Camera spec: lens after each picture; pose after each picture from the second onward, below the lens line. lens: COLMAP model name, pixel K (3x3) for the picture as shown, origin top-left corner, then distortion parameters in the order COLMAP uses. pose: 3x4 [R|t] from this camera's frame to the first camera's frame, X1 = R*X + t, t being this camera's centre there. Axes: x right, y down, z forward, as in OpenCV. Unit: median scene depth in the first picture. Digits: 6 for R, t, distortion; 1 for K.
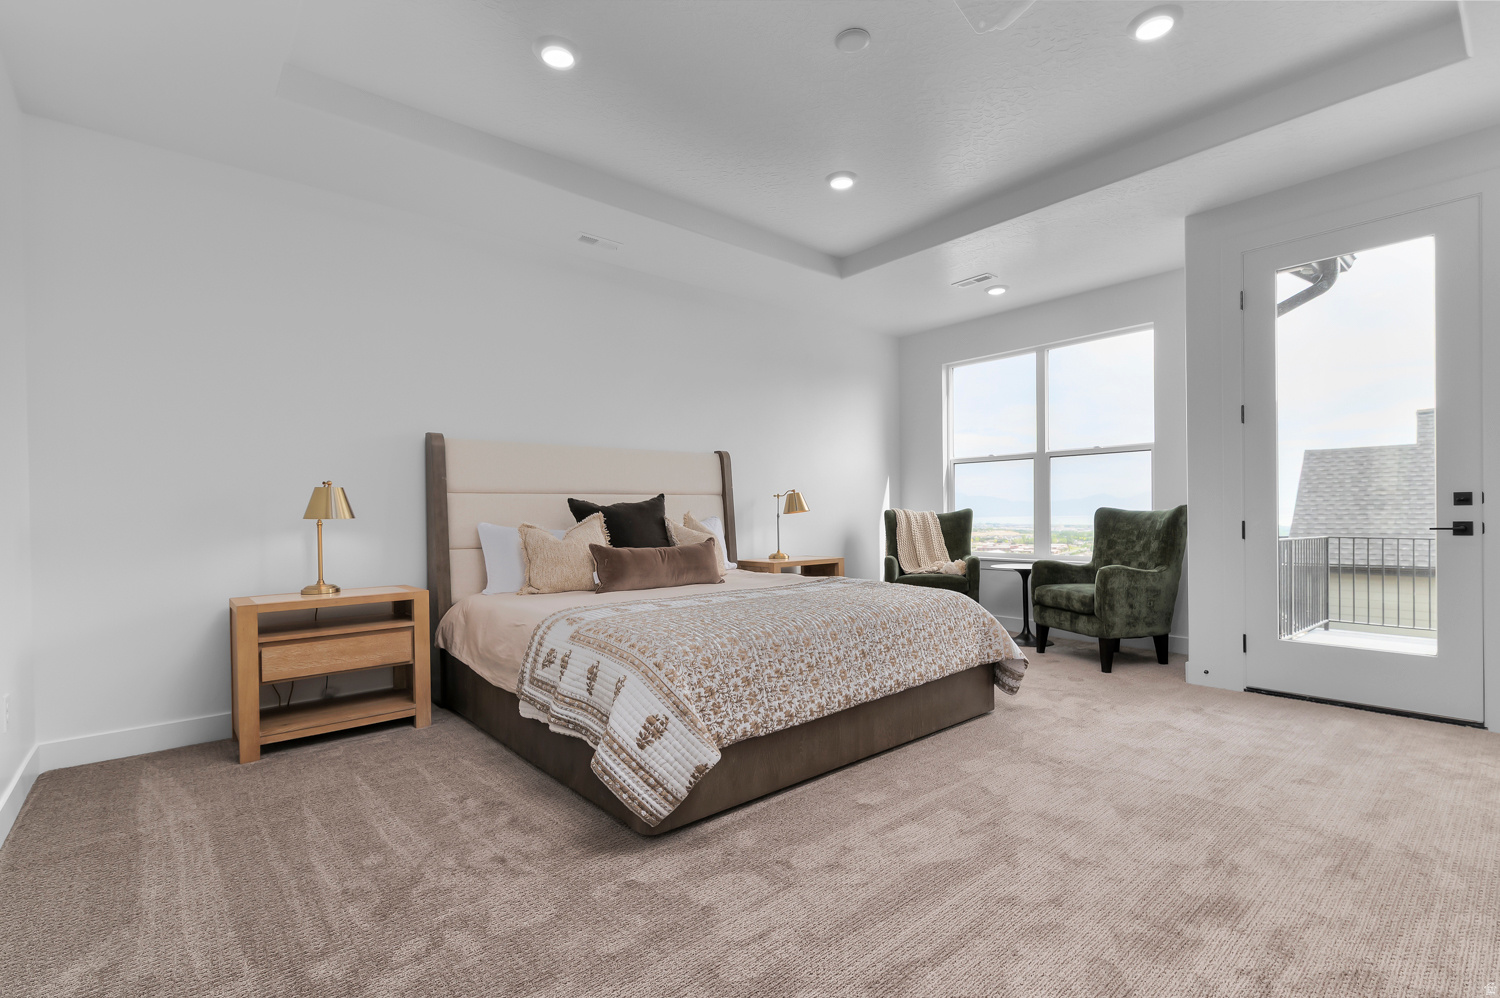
lens RADIAL K [[691.2, 0, 757.5], [0, 691.2, 513.3], [0, 0, 1]] dist [0.001318, 0.000270]
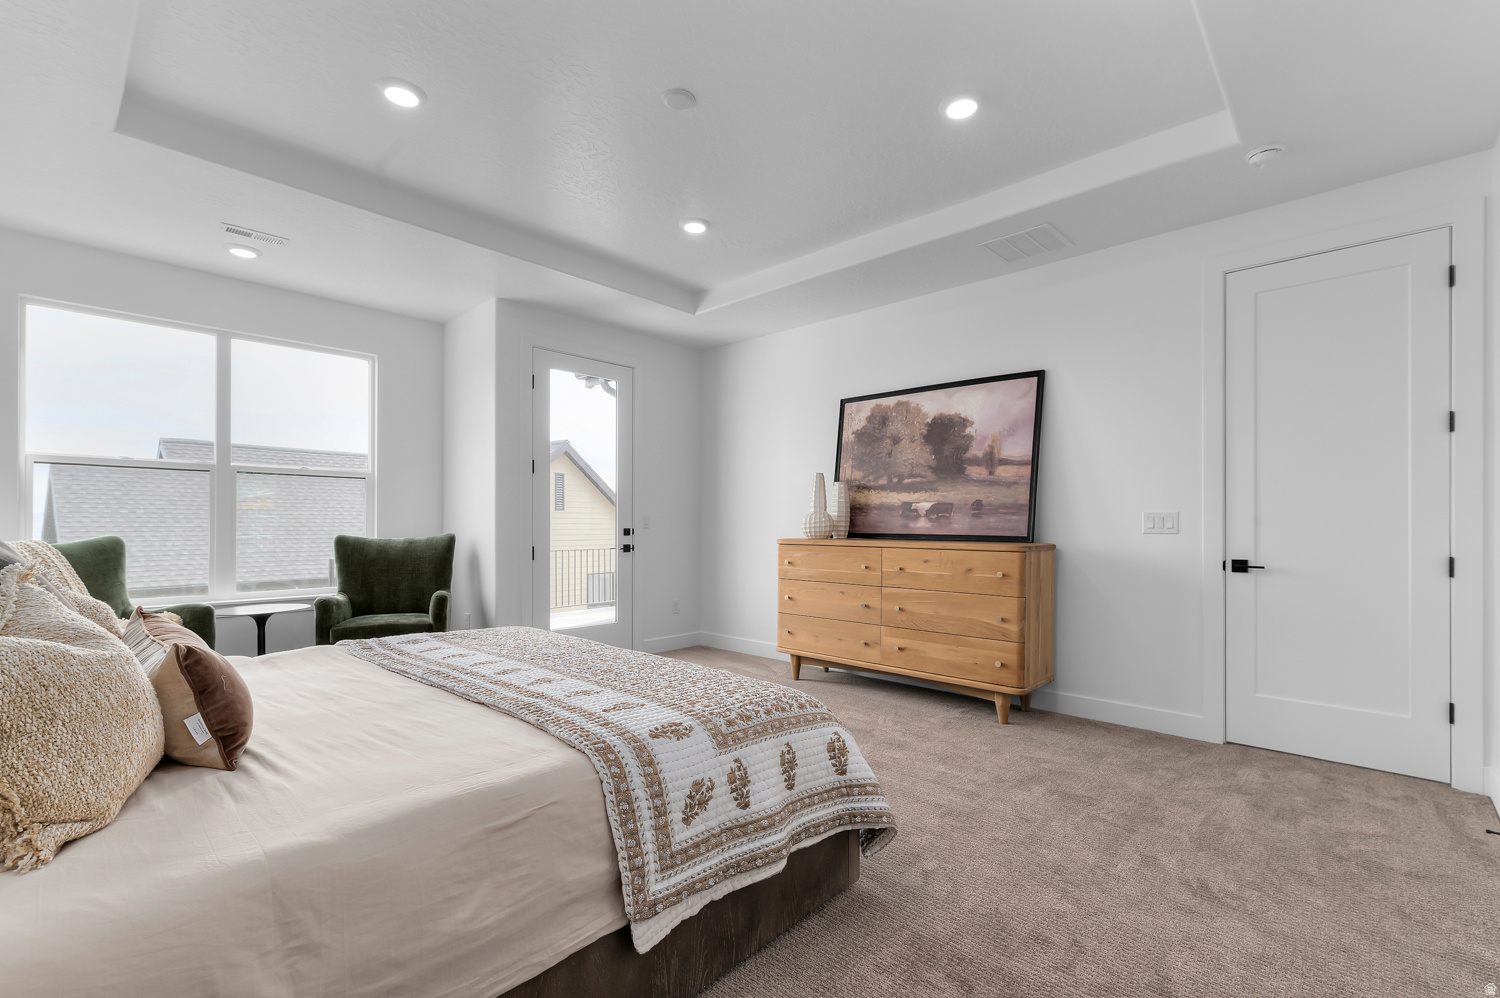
lens RADIAL K [[688.1, 0, 755.9], [0, 688.1, 513.2], [0, 0, 1]] dist [0.002510, 0.000066]
pose [[-0.120512, 0.026879, 0.992348, -0.746210], [0.002230, 0.999638, -0.026806, -0.019650], [-0.992709, -0.001018, -0.120529, 0.836056]]
